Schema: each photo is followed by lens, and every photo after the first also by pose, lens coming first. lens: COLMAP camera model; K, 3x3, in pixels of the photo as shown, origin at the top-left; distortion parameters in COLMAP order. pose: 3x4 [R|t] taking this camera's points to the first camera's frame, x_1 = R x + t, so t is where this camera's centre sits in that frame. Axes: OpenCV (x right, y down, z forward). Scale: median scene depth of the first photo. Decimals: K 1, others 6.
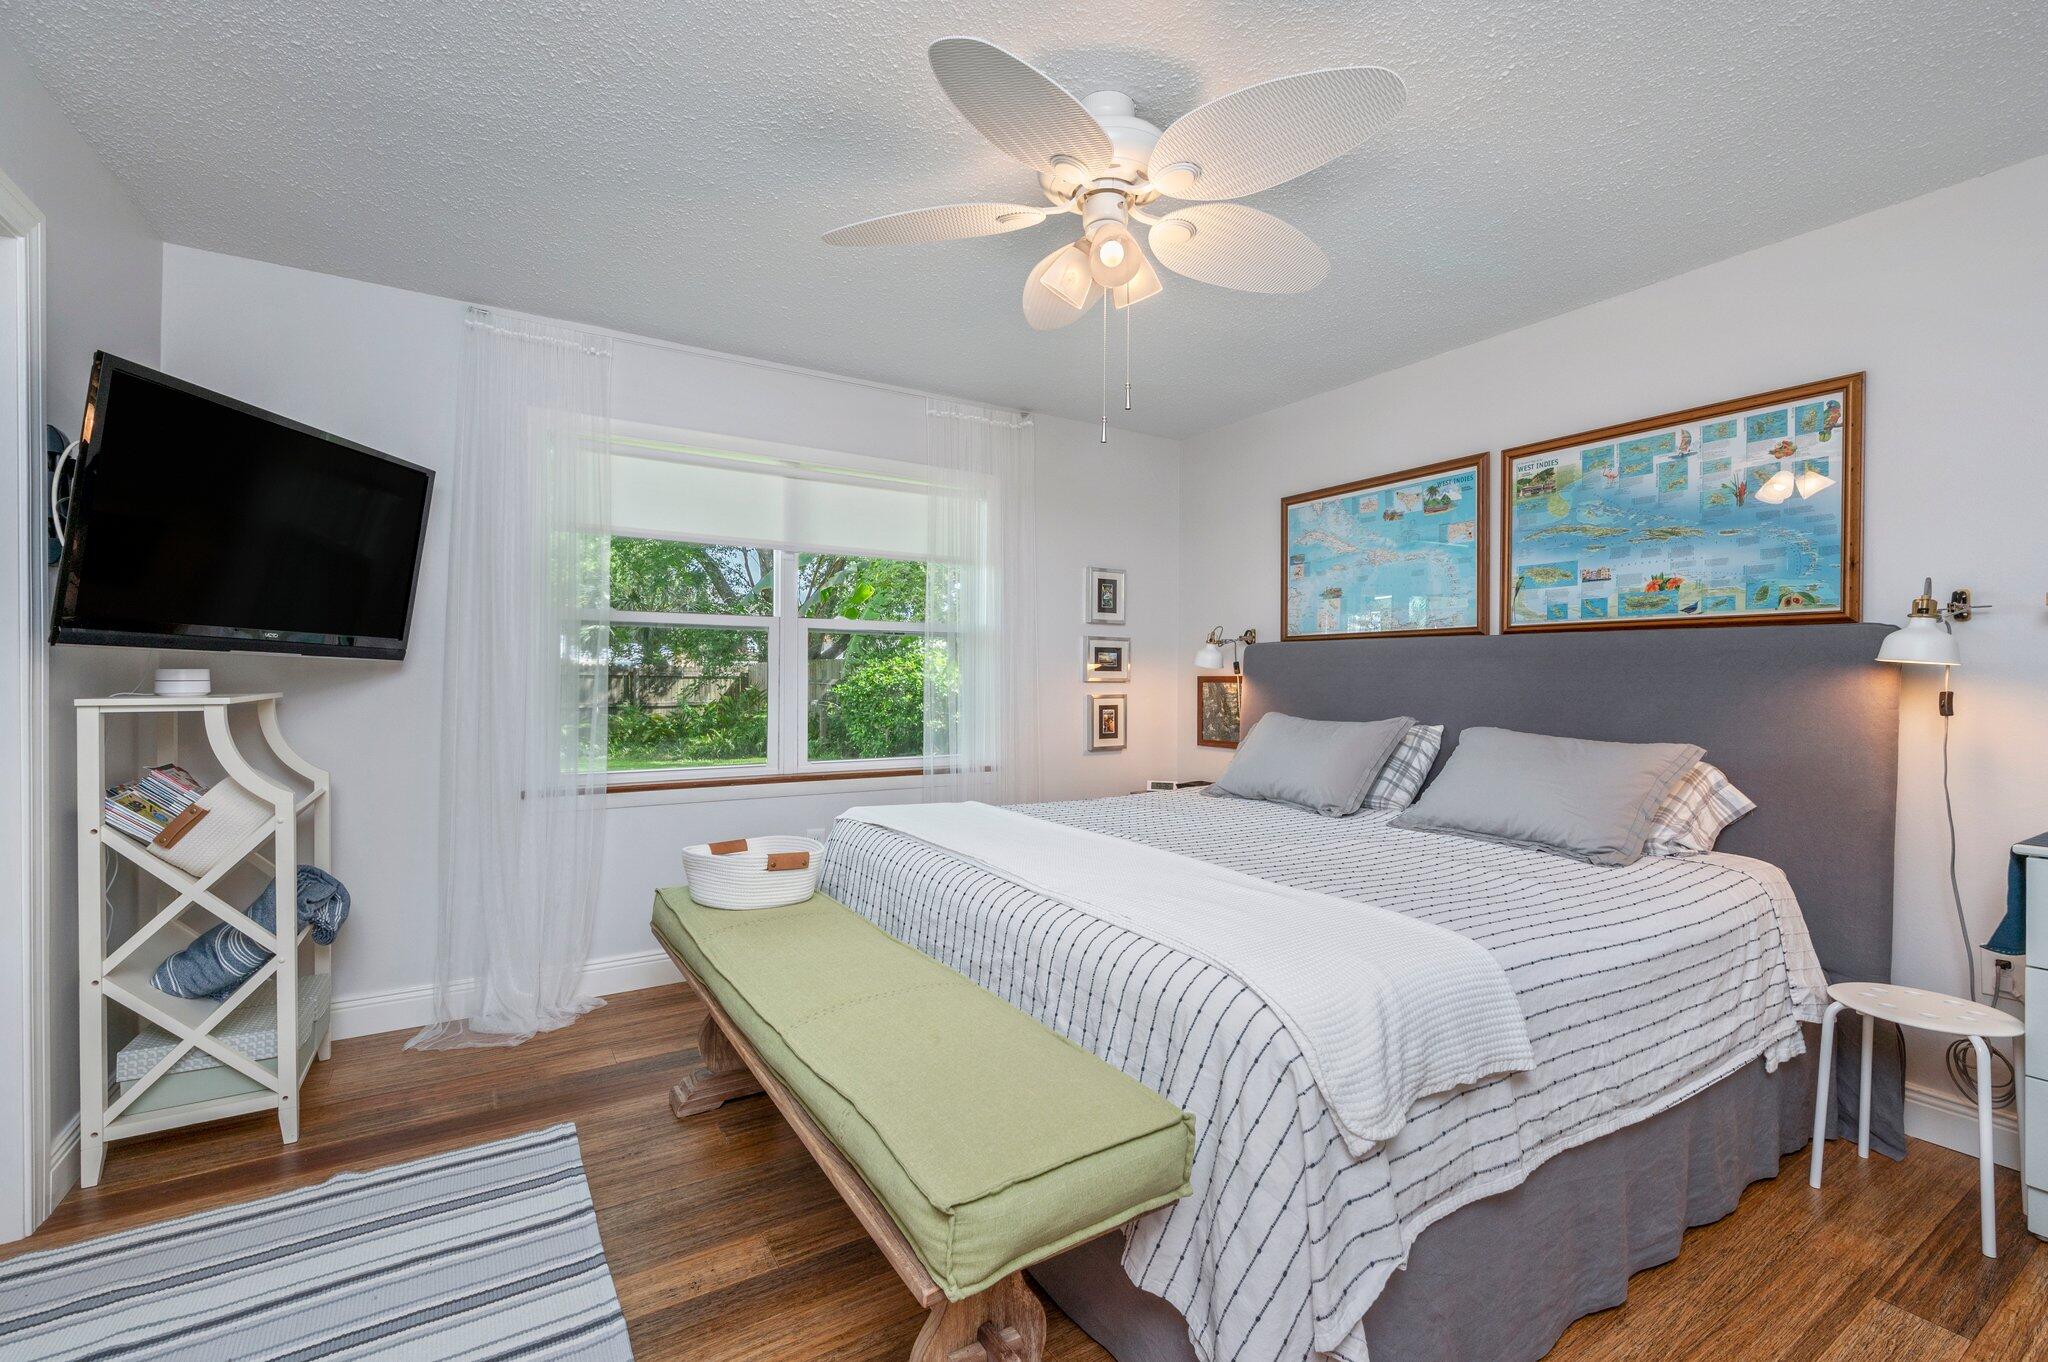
lens RADIAL K [[886.6, 0, 1019.2], [0, 886.6, 686.8], [0, 0, 1]] dist [-0.009991, 0.000043]
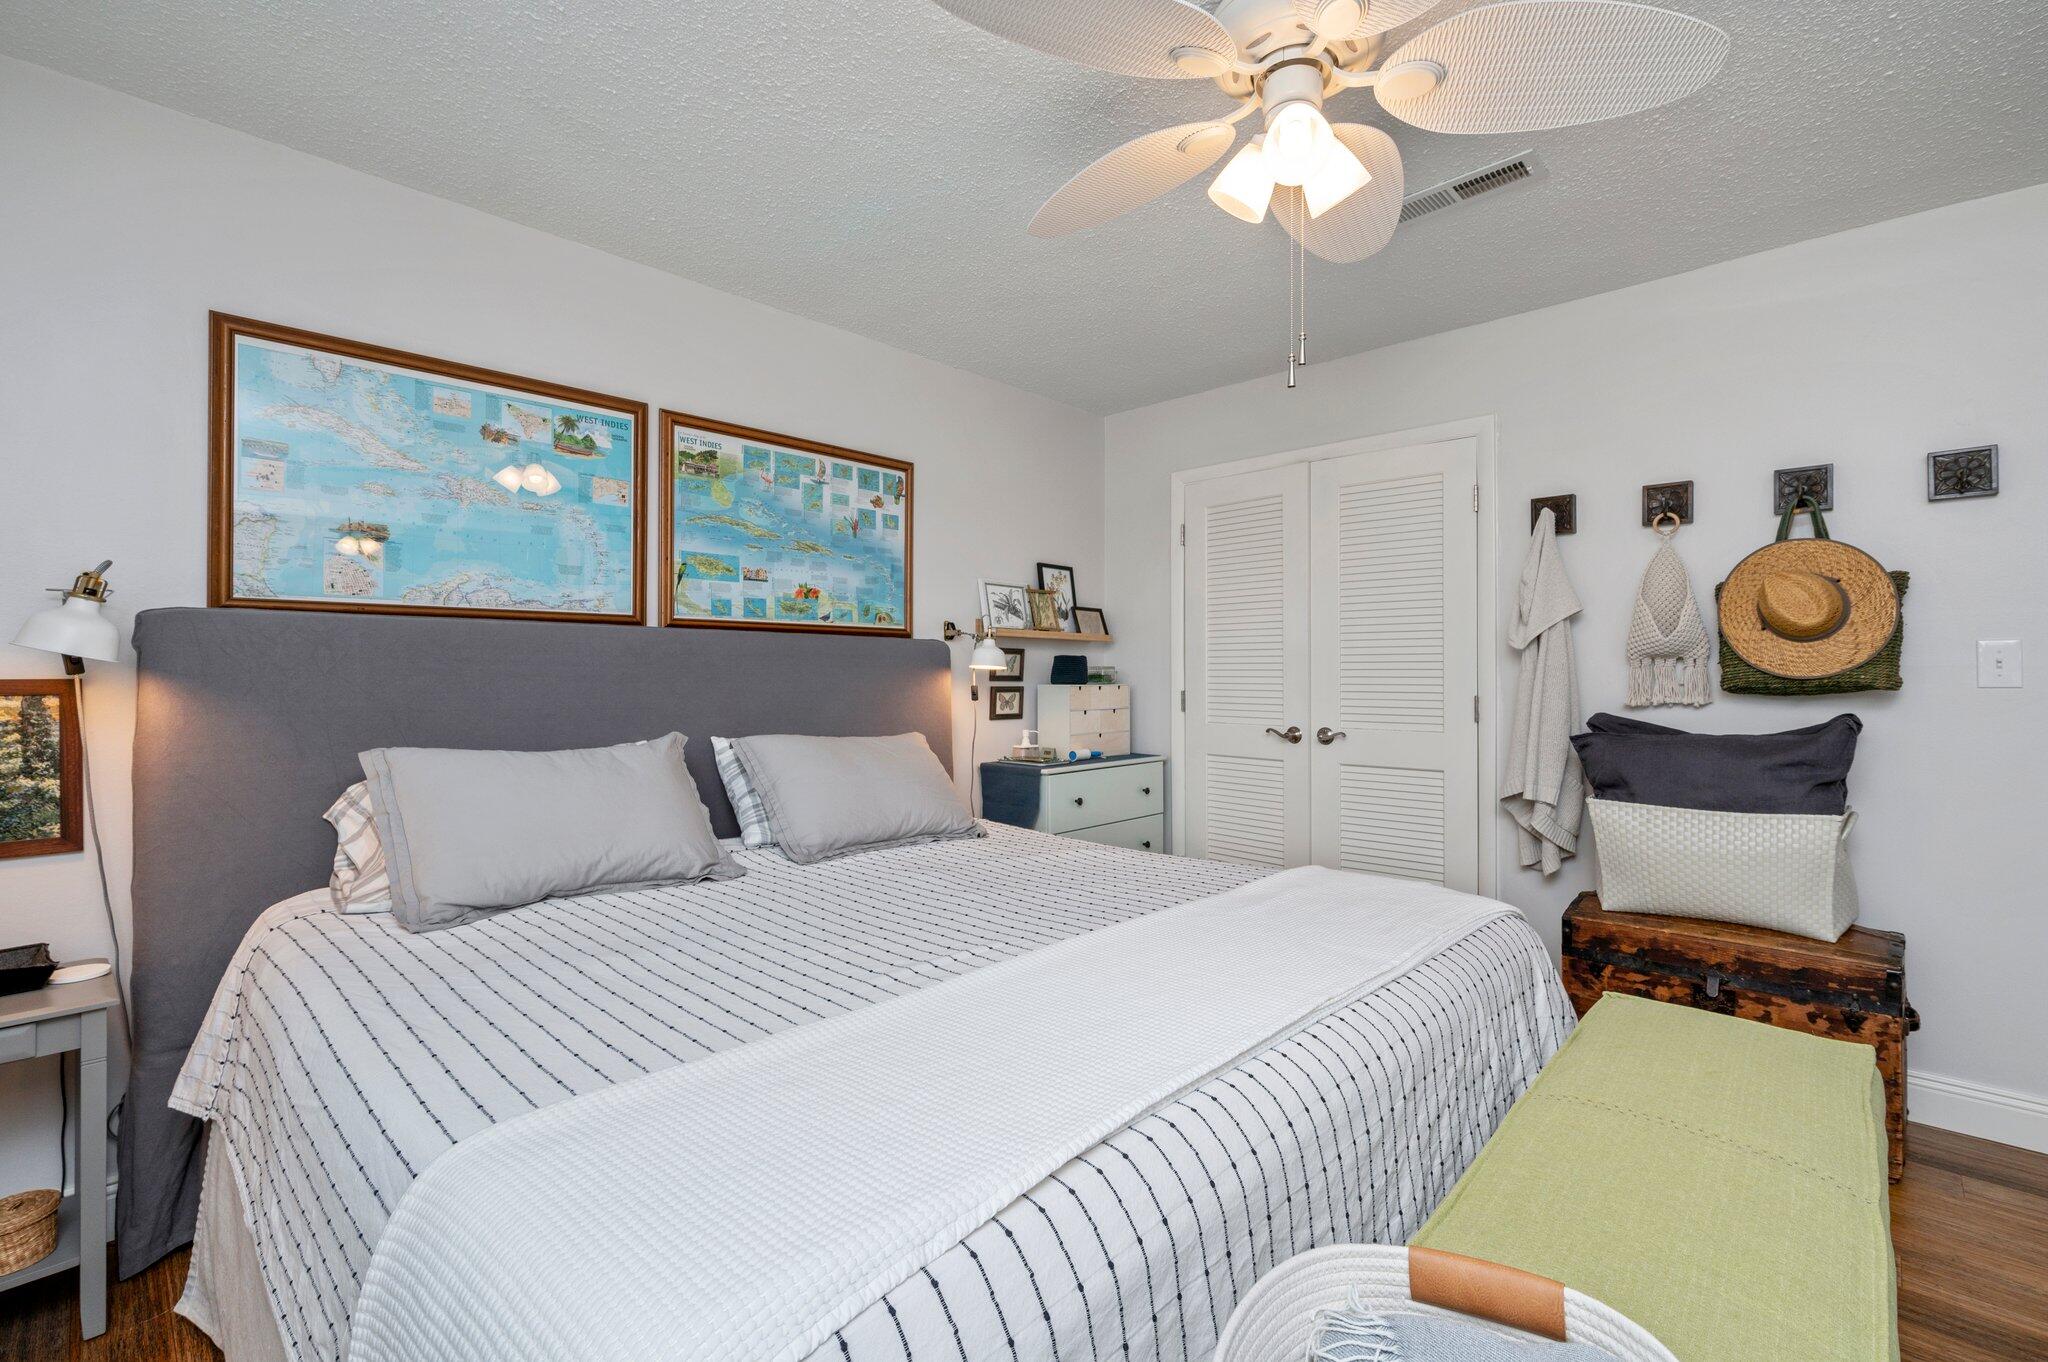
lens RADIAL K [[918.9, 0, 1026.1], [0, 918.9, 673.2], [0, 0, 1]] dist [0.010641, -0.001610]
pose [[-0.256247, -0.007212, 0.966584, -0.428537], [0.005411, 0.999946, 0.008895, -0.023187], [-0.966596, 0.007509, -0.256194, 0.970817]]
